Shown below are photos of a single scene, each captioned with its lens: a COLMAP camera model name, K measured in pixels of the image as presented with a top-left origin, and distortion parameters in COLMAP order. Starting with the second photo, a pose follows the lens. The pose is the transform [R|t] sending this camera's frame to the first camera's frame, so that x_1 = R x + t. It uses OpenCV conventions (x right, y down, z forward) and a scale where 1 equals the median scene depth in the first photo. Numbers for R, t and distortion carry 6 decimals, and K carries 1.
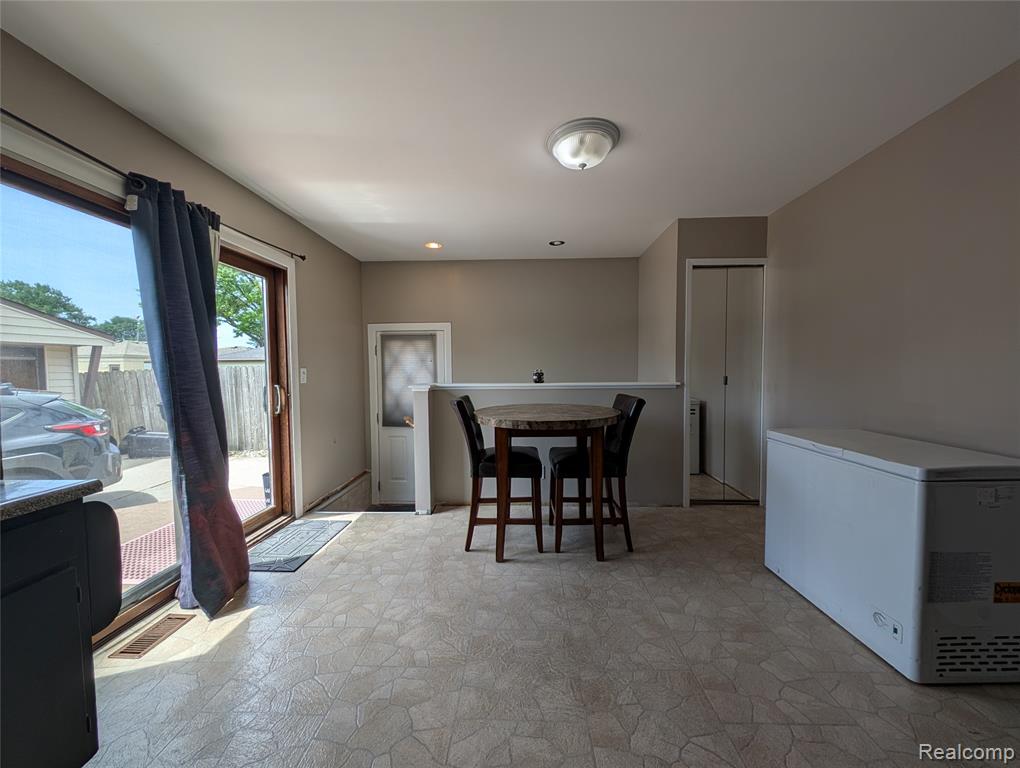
lens RADIAL K [[381.9, 0, 512.3], [0, 381.9, 385.3], [0, 0, 1]] dist [0.017569, -0.011780]
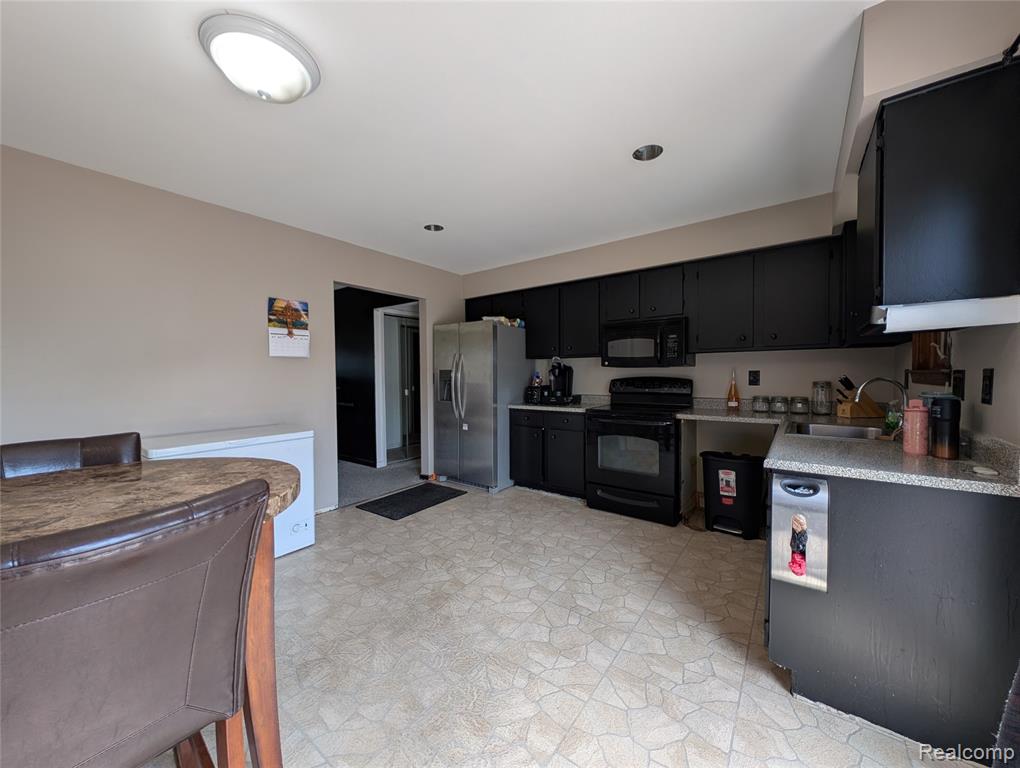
lens RADIAL K [[381.9, 0, 512.3], [0, 381.9, 385.3], [0, 0, 1]] dist [0.017569, -0.011780]
pose [[-0.818061, -0.002223, 0.575127, -0.408675], [0.041646, 0.997138, 0.063092, -0.042286], [-0.573622, 0.075565, -0.815627, 0.925693]]
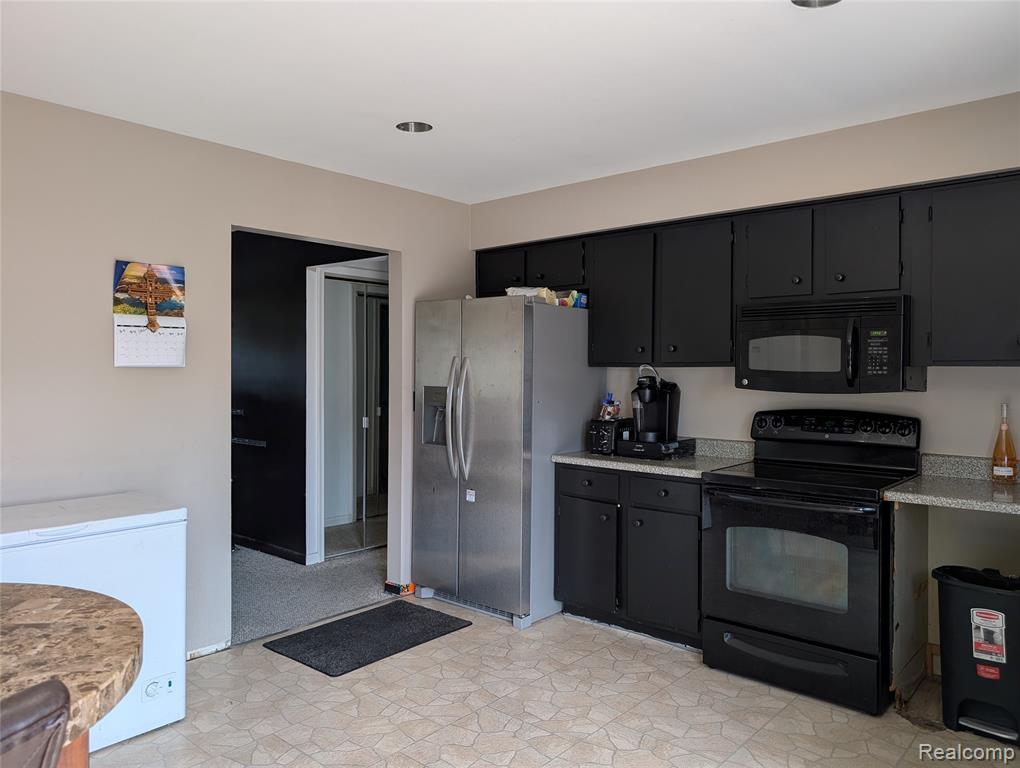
lens RADIAL K [[734.4, 0, 515.4], [0, 734.4, 378.3], [0, 0, 1]] dist [0.008681, -0.004610]
pose [[-0.770437, -0.002136, 0.637512, -0.426595], [0.032461, 0.998566, 0.042575, -0.090302], [-0.636689, 0.053496, -0.769263, 0.911452]]
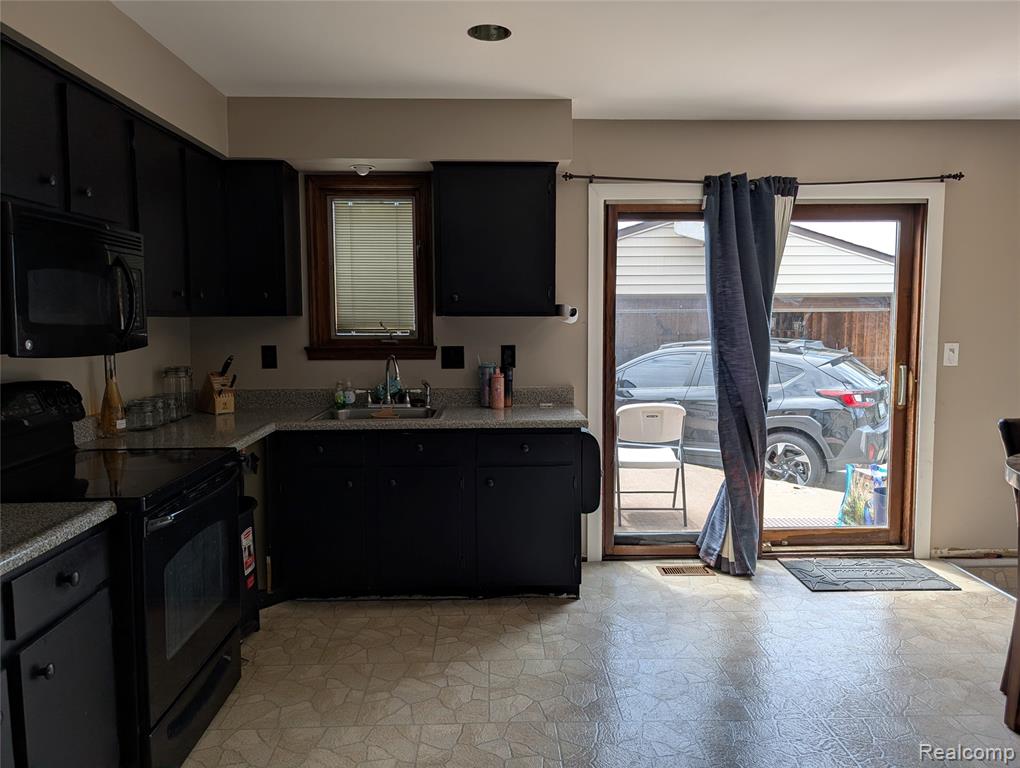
lens RADIAL K [[725.9, 0, 510.7], [0, 725.9, 374.0], [0, 0, 1]] dist [-0.001110, -0.003285]
pose [[0.057372, 0.087674, -0.994496, 0.701039], [-0.041733, 0.995476, 0.085353, -0.070424], [0.997480, 0.036607, 0.060772, 0.176015]]
